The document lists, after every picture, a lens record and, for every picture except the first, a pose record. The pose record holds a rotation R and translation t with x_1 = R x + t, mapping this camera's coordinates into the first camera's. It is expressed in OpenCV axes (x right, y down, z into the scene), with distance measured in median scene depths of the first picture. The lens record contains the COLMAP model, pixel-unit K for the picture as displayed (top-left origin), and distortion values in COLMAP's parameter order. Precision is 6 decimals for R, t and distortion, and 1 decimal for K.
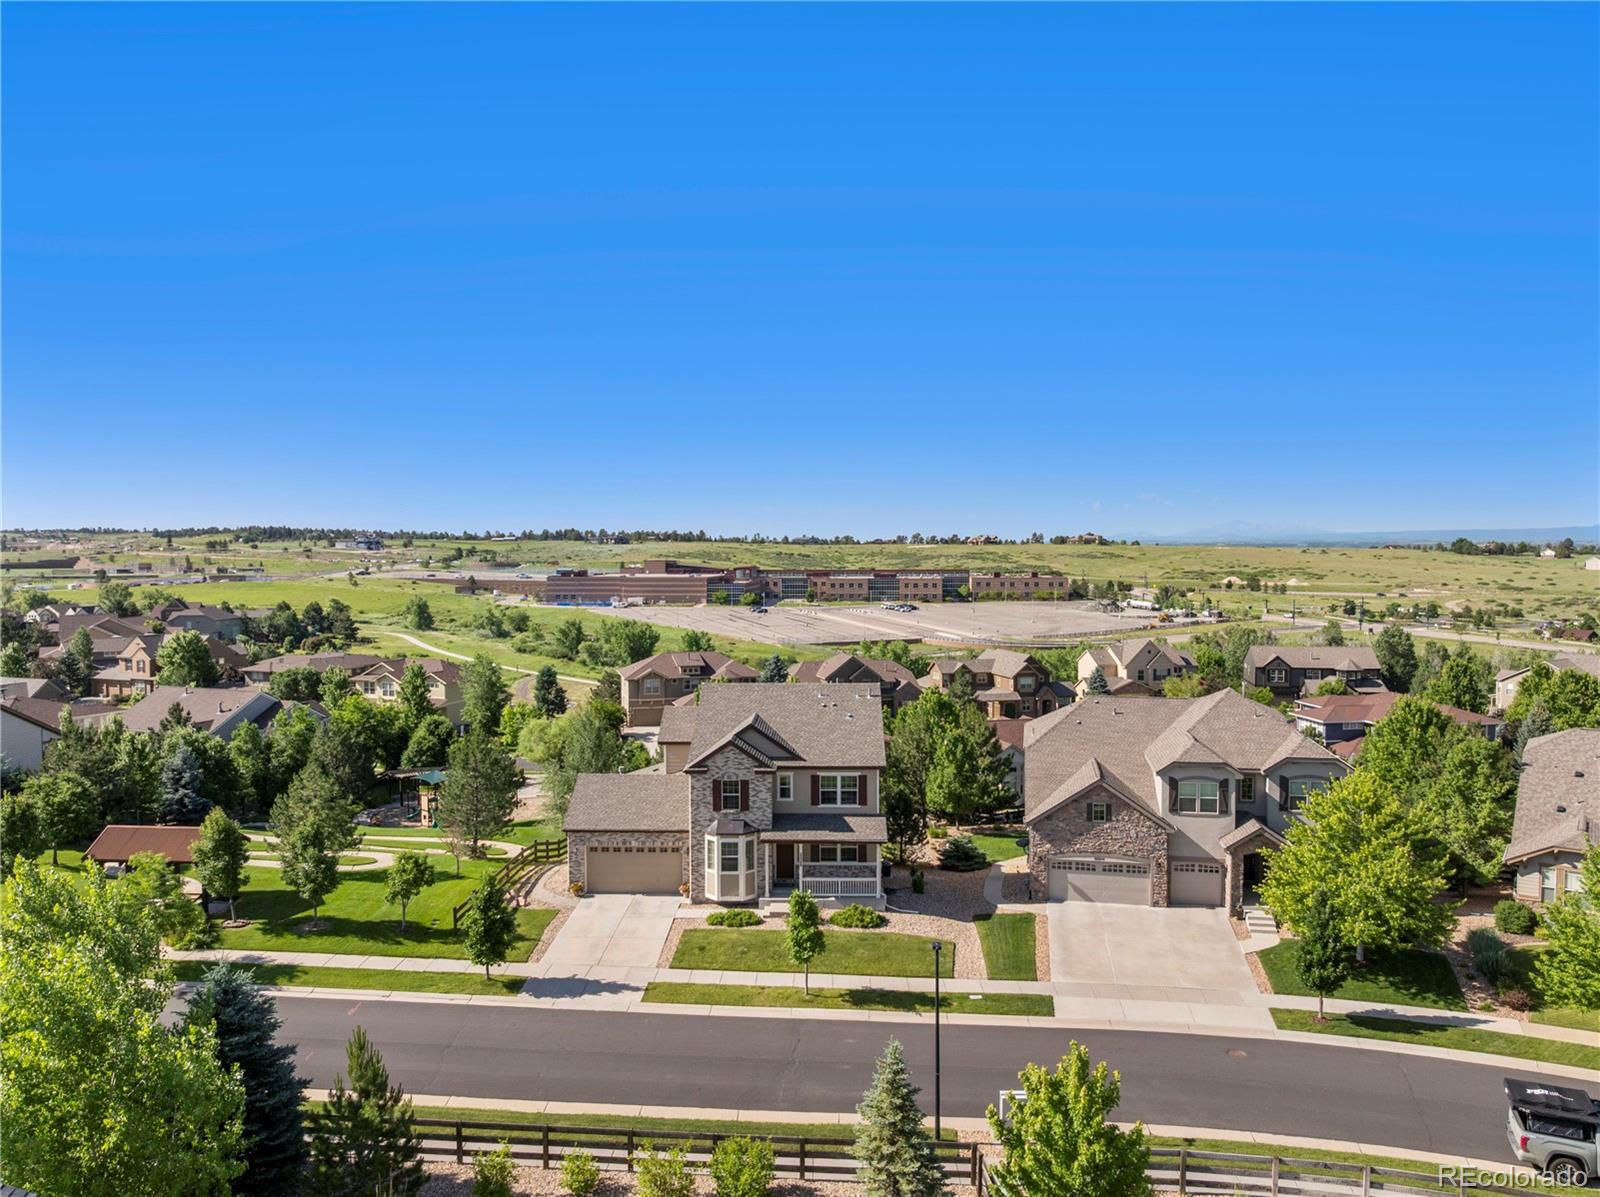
lens RADIAL K [[1134.8, 0, 787.6], [0, 1134.8, 598.2], [0, 0, 1]] dist [-0.031678, -0.000559]
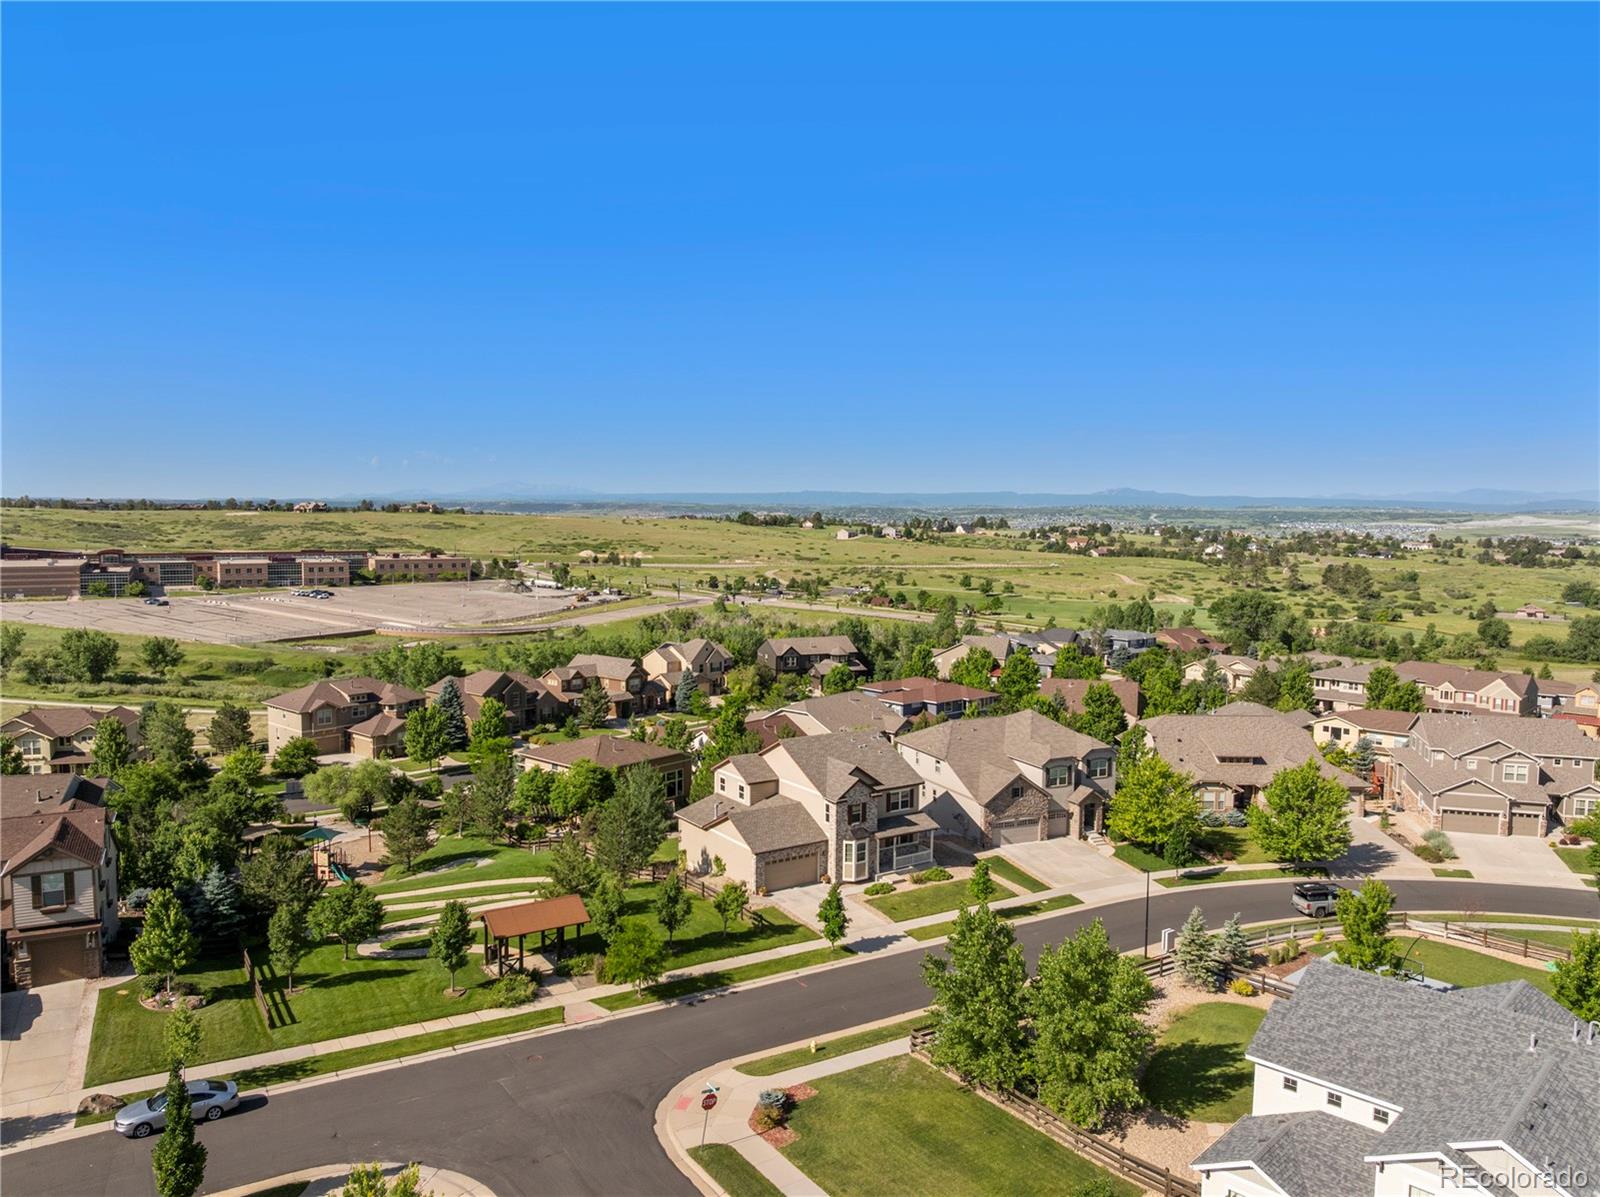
lens RADIAL K [[1134.8, 0, 787.6], [0, 1134.8, 598.2], [0, 0, 1]] dist [-0.031678, -0.000559]
pose [[0.814769, -0.035201, 0.578717, -1.005069], [0.012770, 0.999003, 0.042786, -0.187575], [-0.579646, -0.027470, 0.814406, -0.206886]]
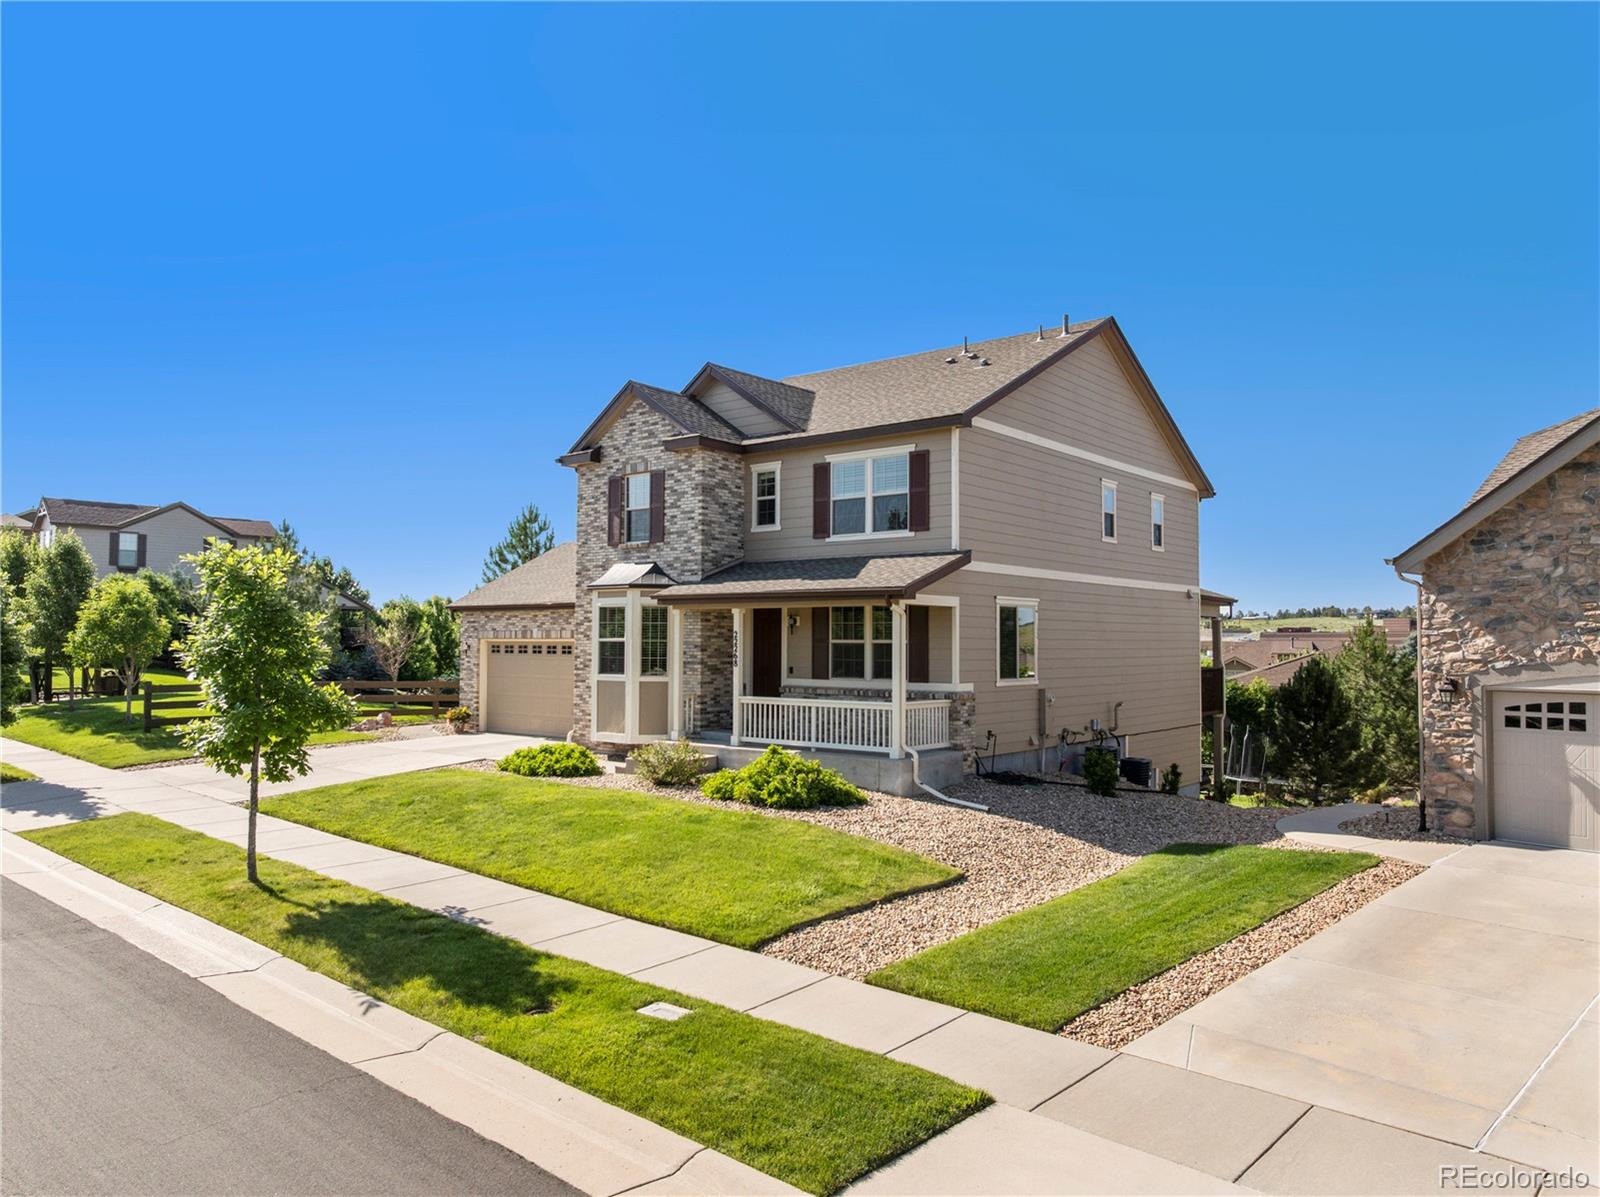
lens RADIAL K [[1117.8, 0, 792.1], [0, 1117.8, 600.3], [0, 0, 1]] dist [-0.039072, 0.001058]
pose [[0.797191, -0.013617, -0.603573, 0.258802], [-0.031905, 0.997398, -0.064642, 0.232183], [0.602883, 0.070789, 0.794683, 0.678527]]
